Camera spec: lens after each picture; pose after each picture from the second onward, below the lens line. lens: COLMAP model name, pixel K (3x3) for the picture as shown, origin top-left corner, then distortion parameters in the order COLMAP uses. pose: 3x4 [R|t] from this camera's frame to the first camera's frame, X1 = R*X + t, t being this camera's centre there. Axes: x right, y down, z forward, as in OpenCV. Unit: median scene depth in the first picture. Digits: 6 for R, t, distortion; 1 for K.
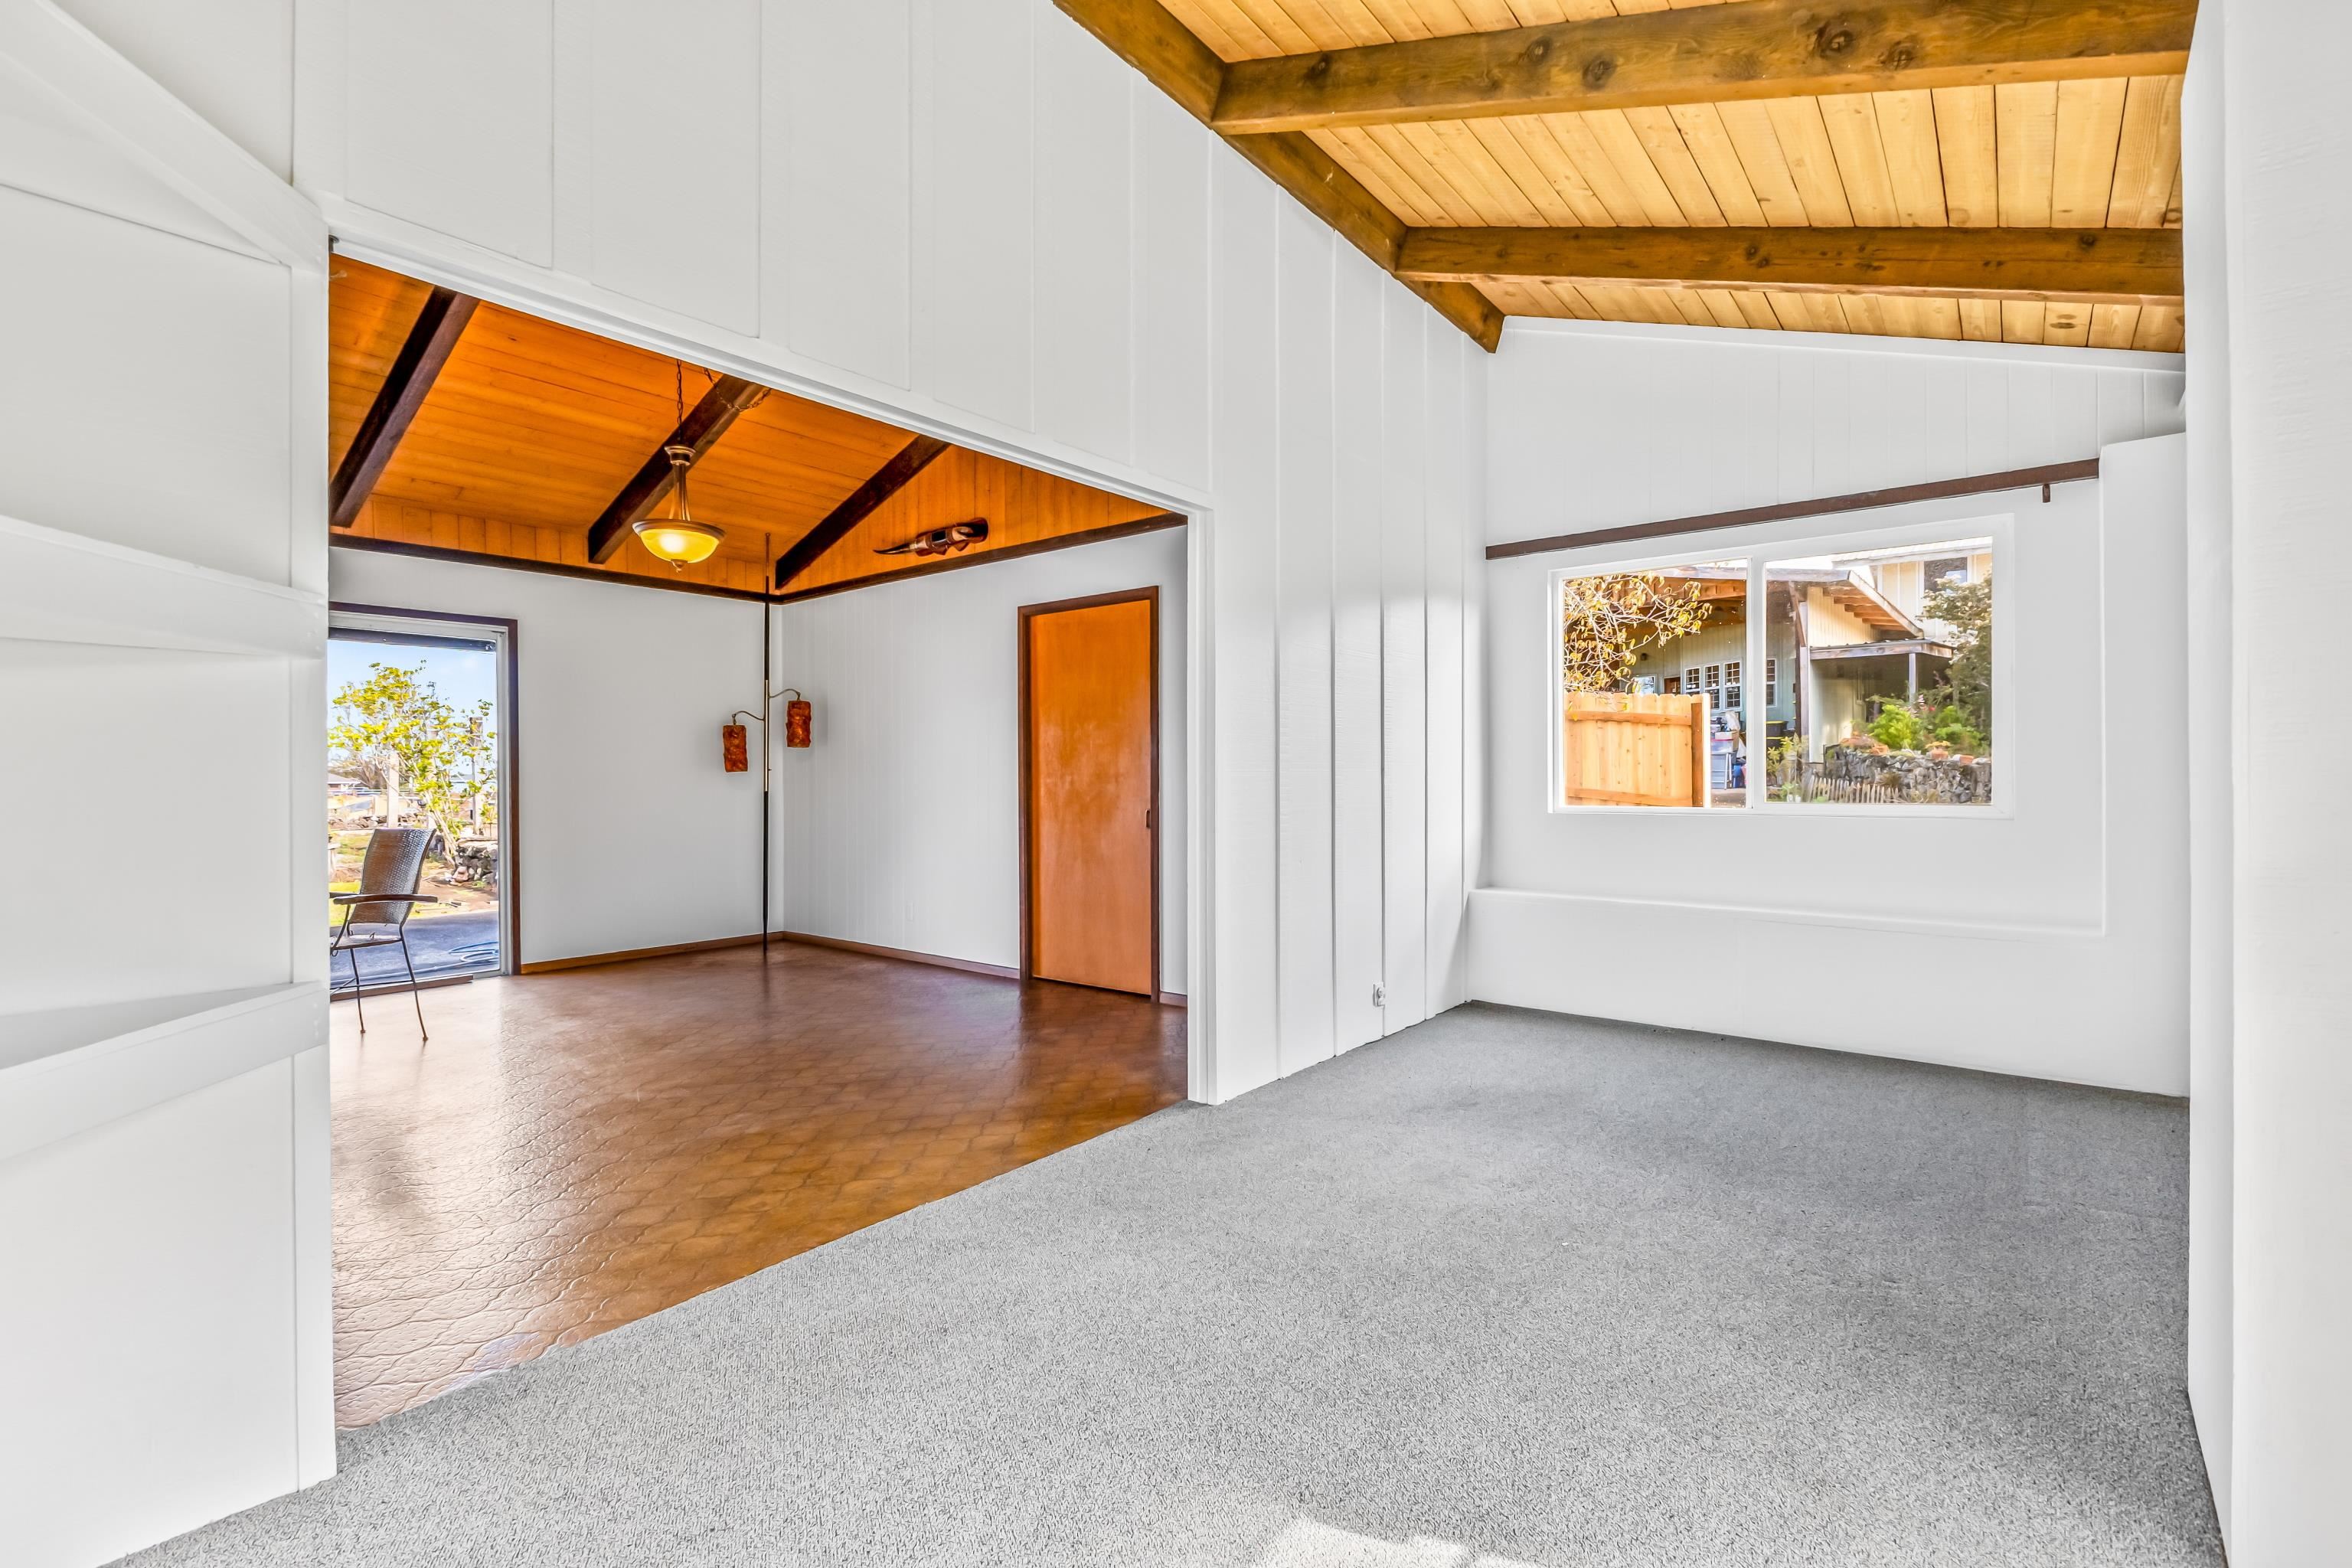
lens RADIAL K [[1060.9, 0, 1179.4], [0, 1060.9, 784.2], [0, 0, 1]] dist [0.002654, -0.001040]
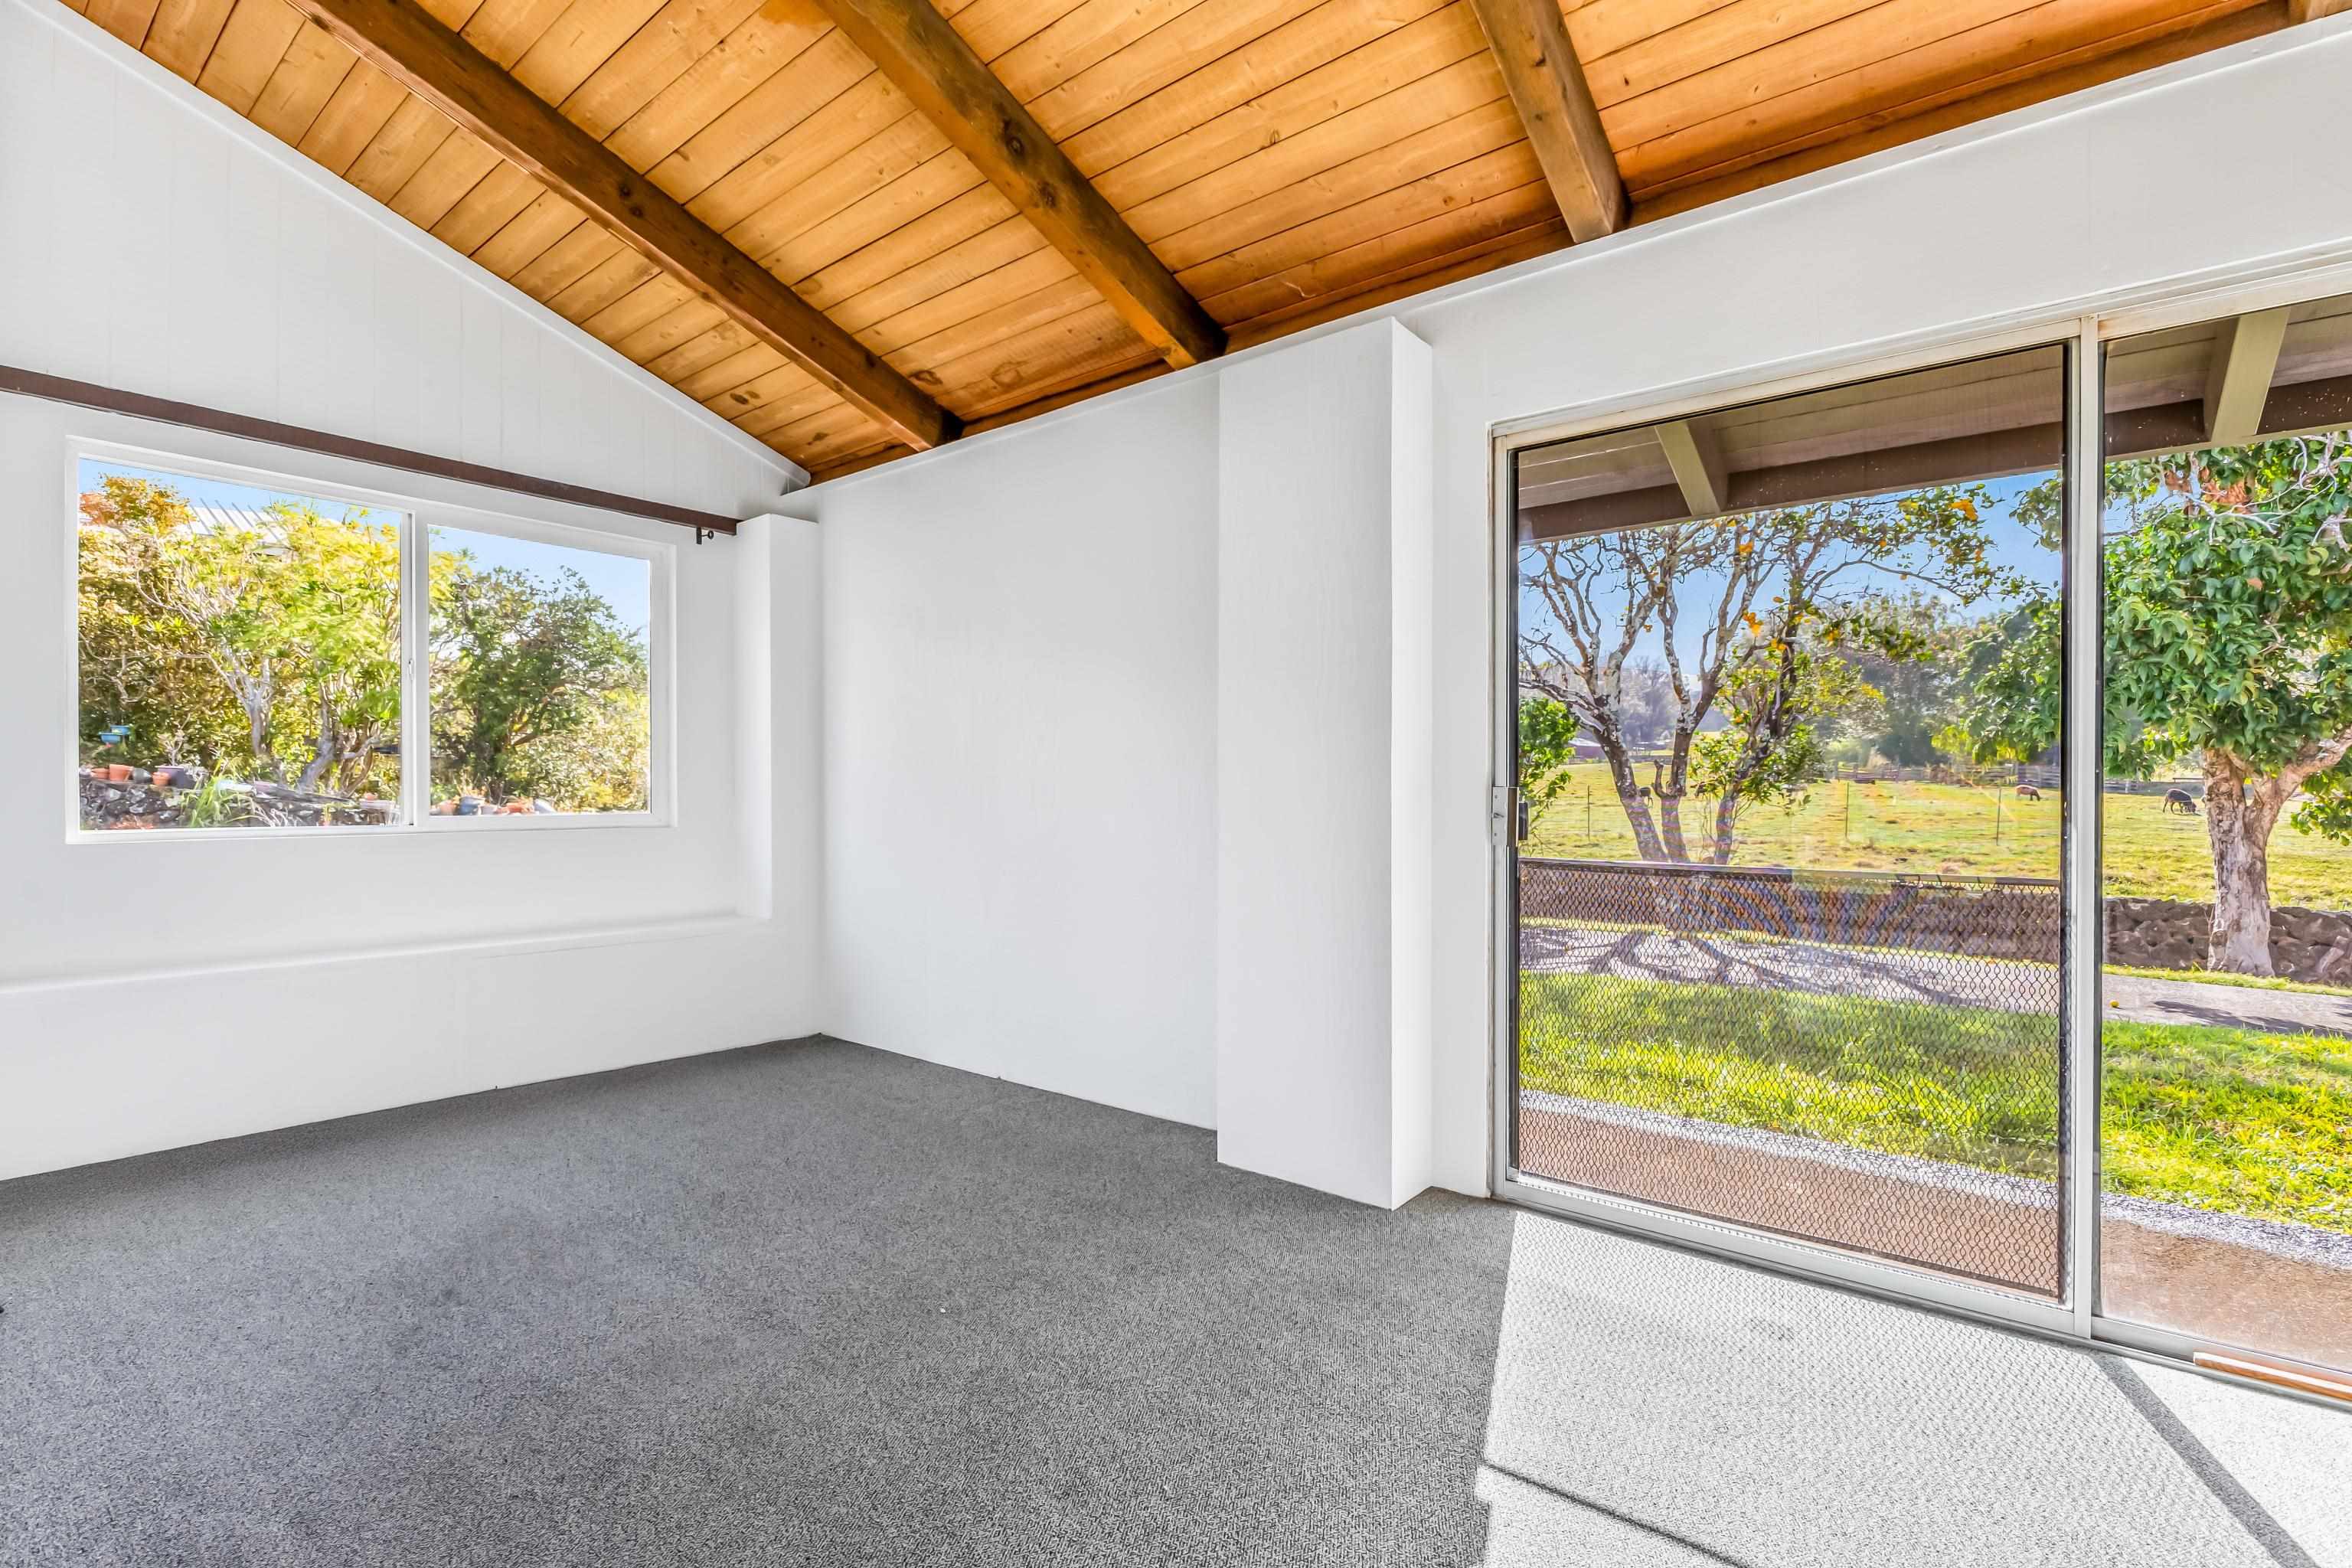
lens RADIAL K [[1060.9, 0, 1185.6], [0, 1060.9, 793.5], [0, 0, 1]] dist [0.002654, -0.001040]
pose [[-0.001392, 0.000495, 0.999999, -0.349597], [0.005628, 0.999984, -0.000487, 0.004205], [-0.999983, 0.005627, -0.001395, 0.541179]]
